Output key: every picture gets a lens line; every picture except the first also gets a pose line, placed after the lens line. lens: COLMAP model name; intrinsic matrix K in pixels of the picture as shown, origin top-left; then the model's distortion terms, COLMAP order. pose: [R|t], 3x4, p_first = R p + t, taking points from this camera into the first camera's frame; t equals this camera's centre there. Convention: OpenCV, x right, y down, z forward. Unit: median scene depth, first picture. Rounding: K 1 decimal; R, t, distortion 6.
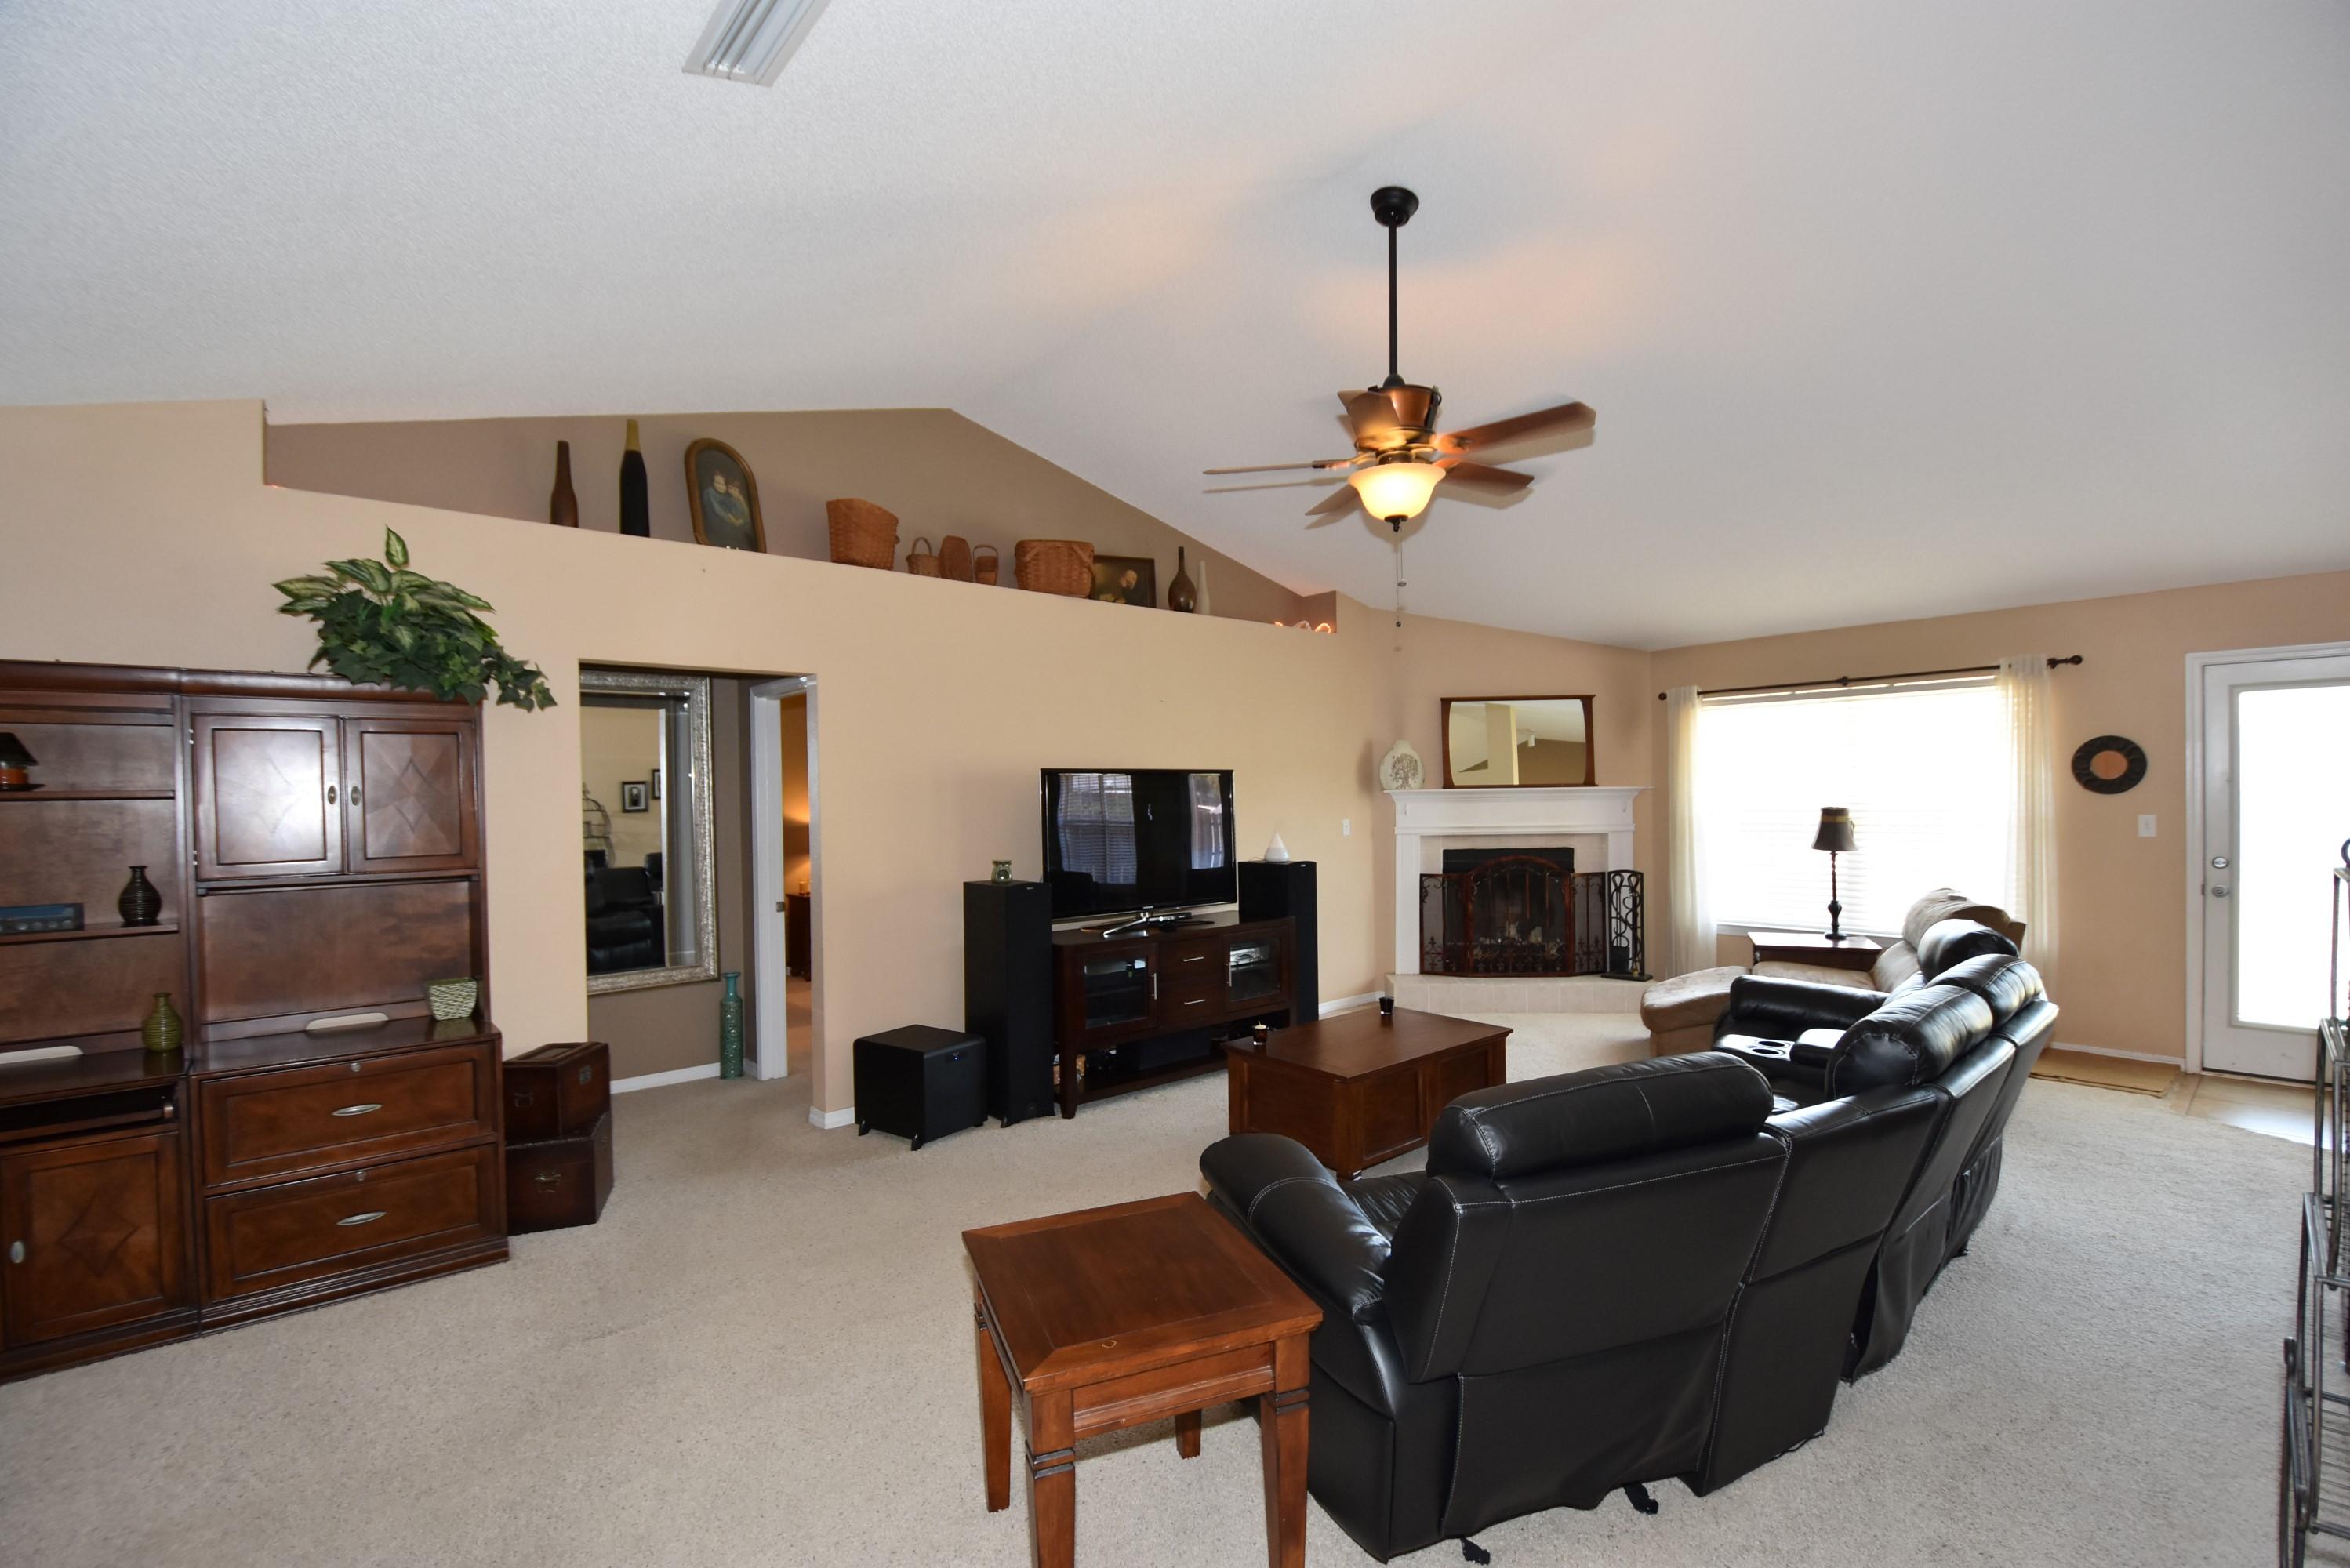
lens RADIAL K [[1027.5, 0, 1176.4], [0, 1027.5, 813.1], [0, 0, 1]] dist [0.008067, -0.017296]
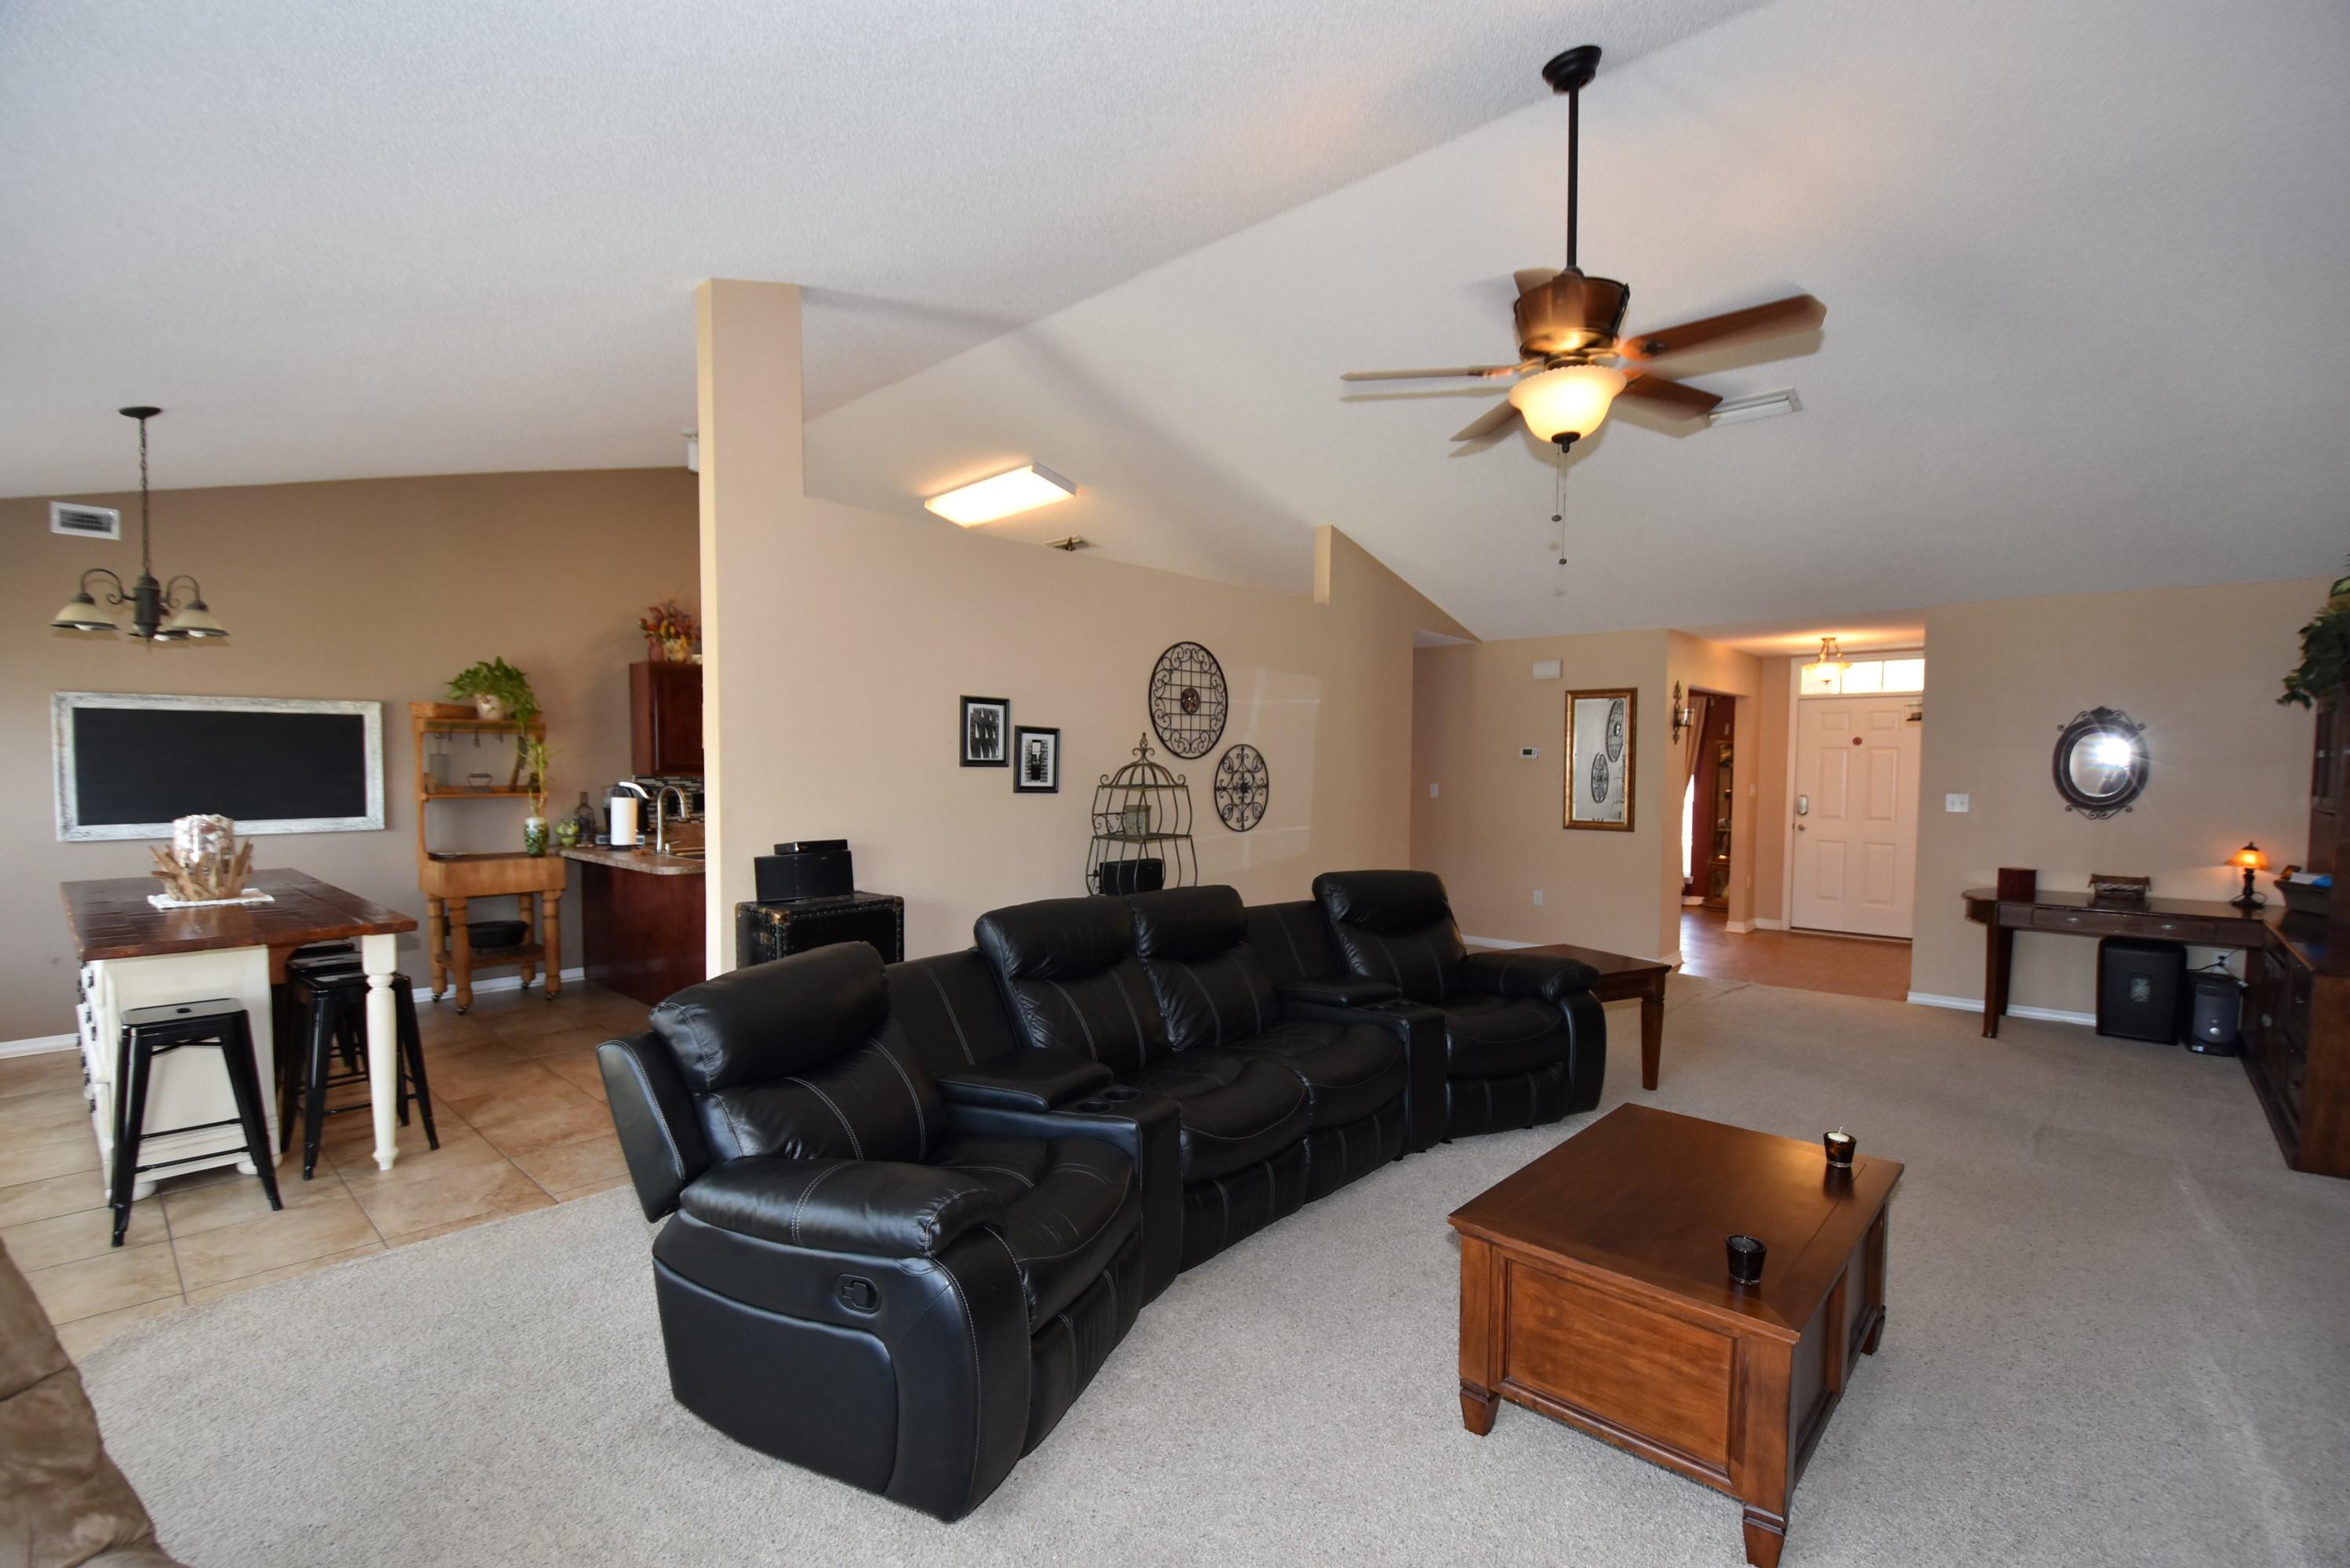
lens RADIAL K [[1030.1, 0, 1181.2], [0, 1030.1, 815.9], [0, 0, 1]] dist [0.003297, -0.017298]
pose [[-0.993004, 0.015241, -0.117095, 0.336884], [0.006597, 0.997247, 0.073861, -0.020182], [0.117899, 0.072572, -0.990370, 0.970479]]
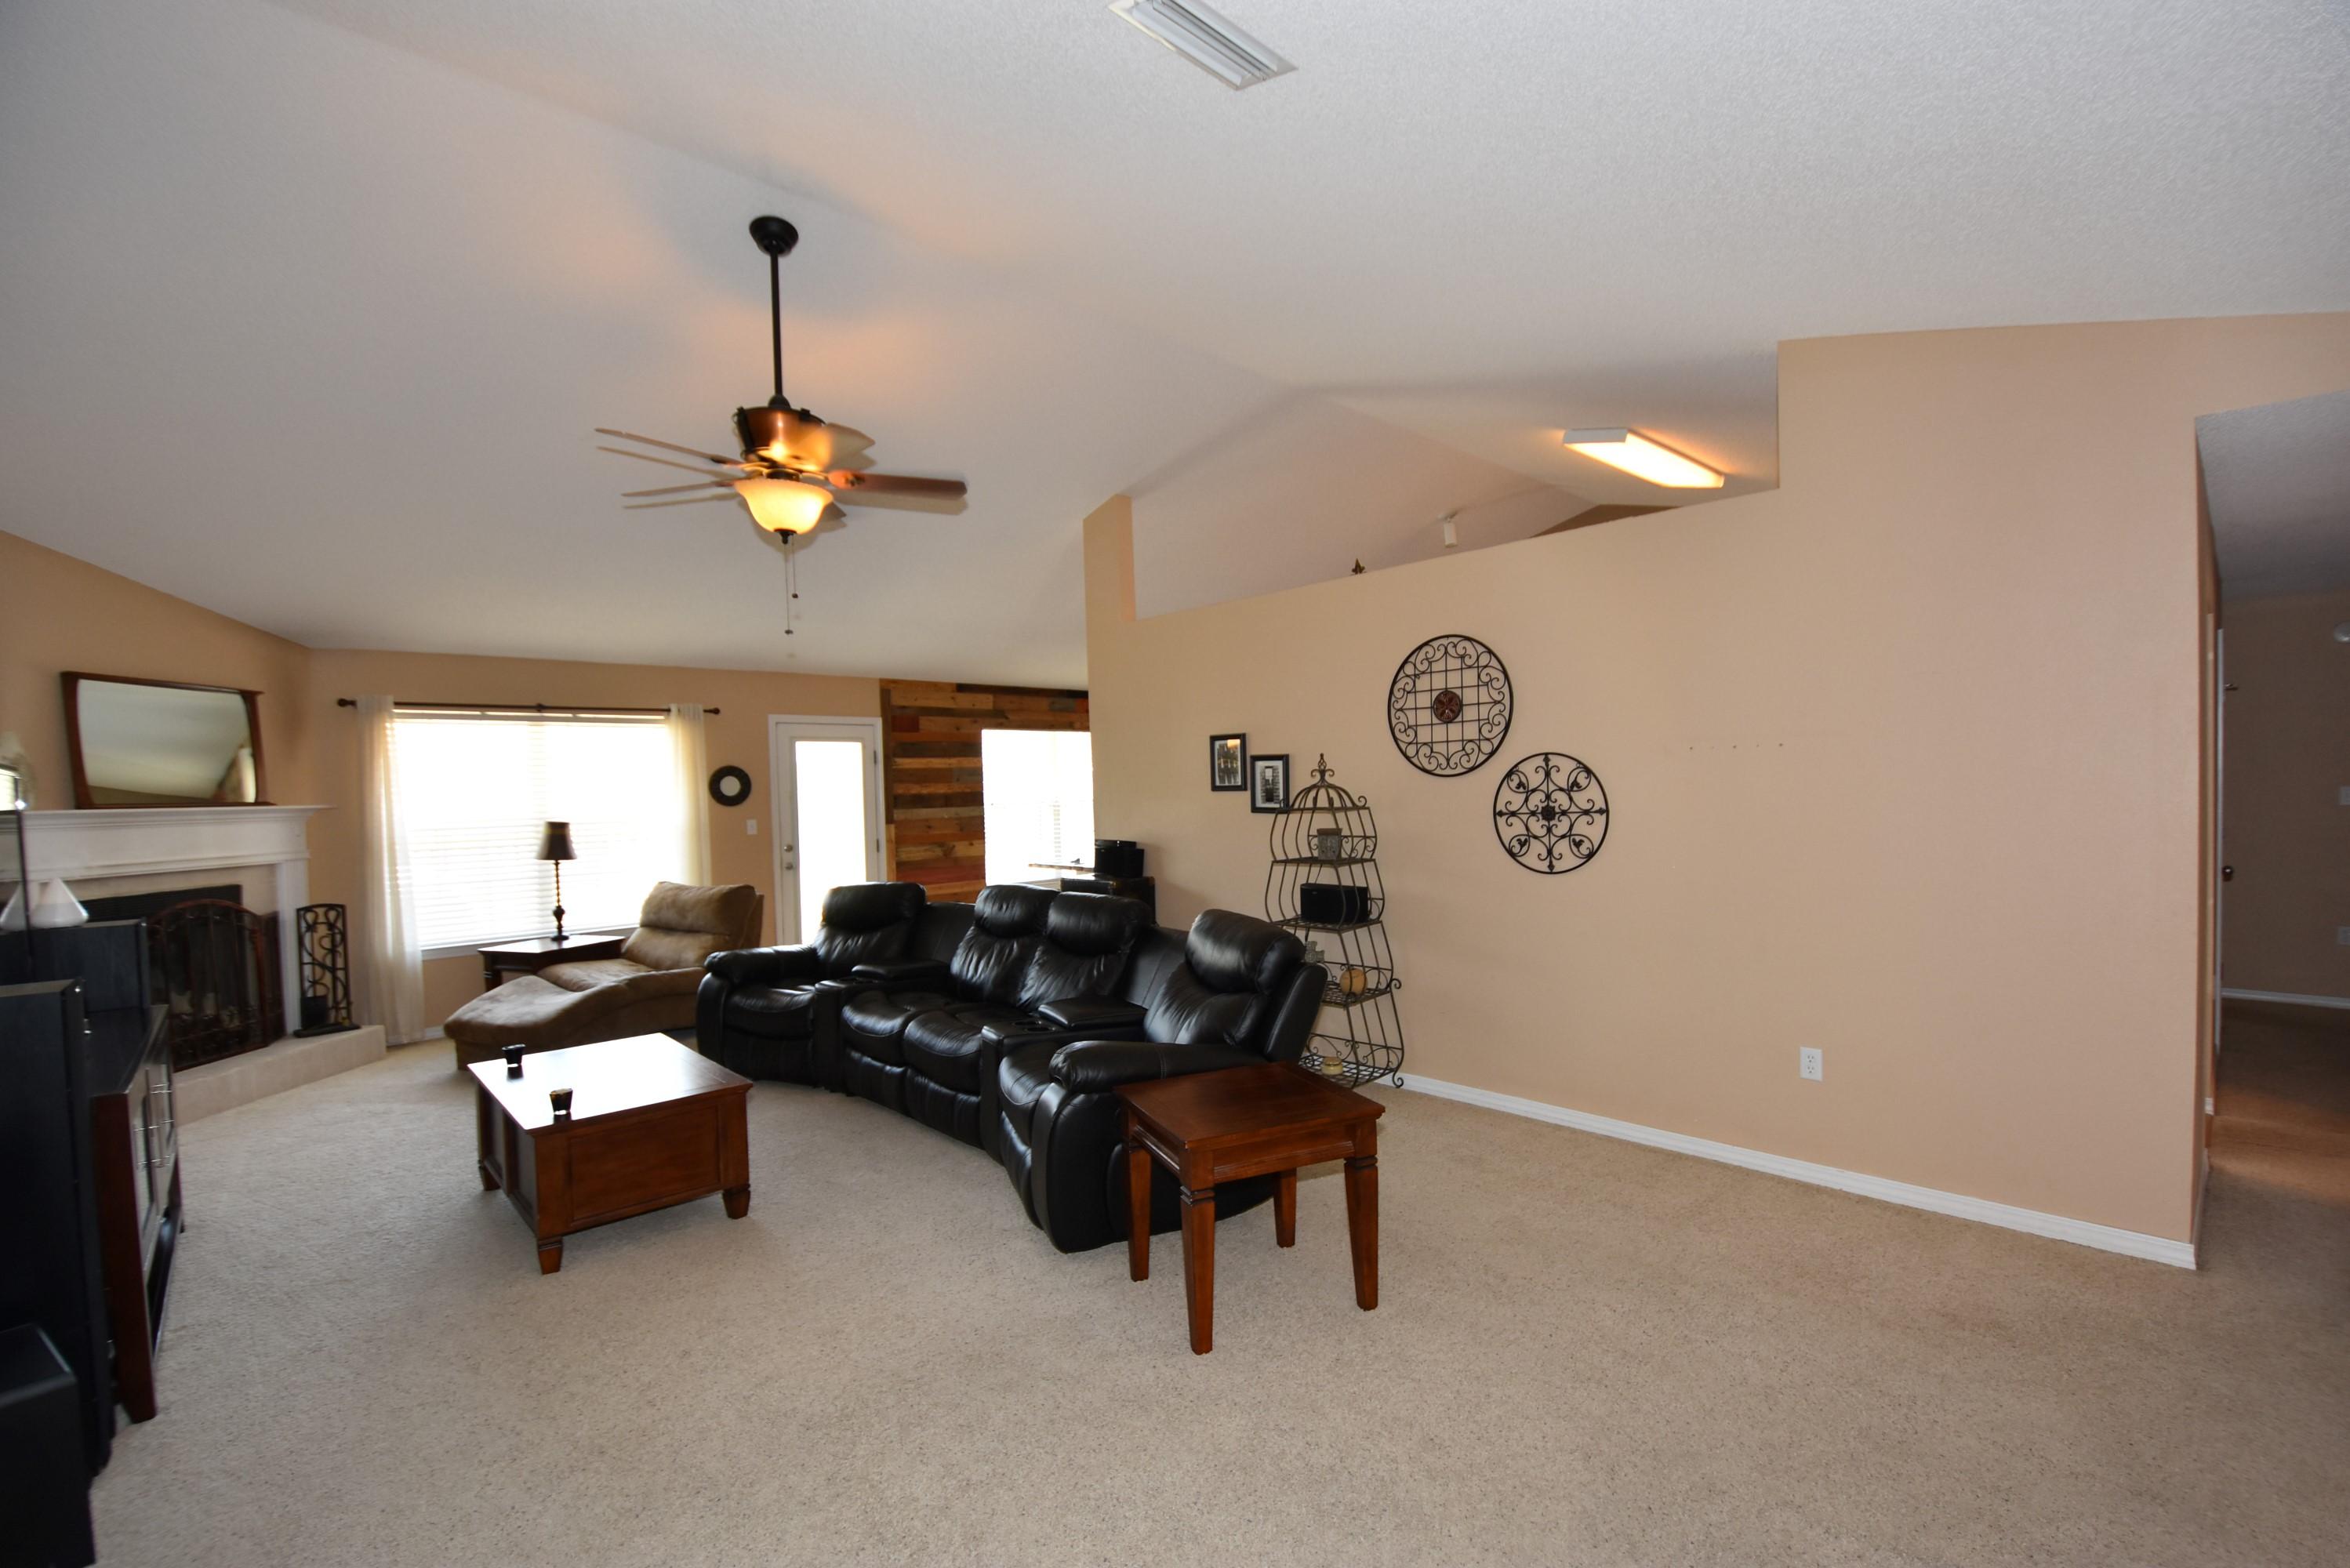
lens RADIAL K [[1027.5, 0, 1176.4], [0, 1027.5, 813.1], [0, 0, 1]] dist [0.008067, -0.017296]
pose [[-0.040450, -0.007768, 0.999151, -0.454250], [0.045961, 0.998897, 0.009627, 0.005110], [-0.998124, 0.046311, -0.040048, 0.346538]]
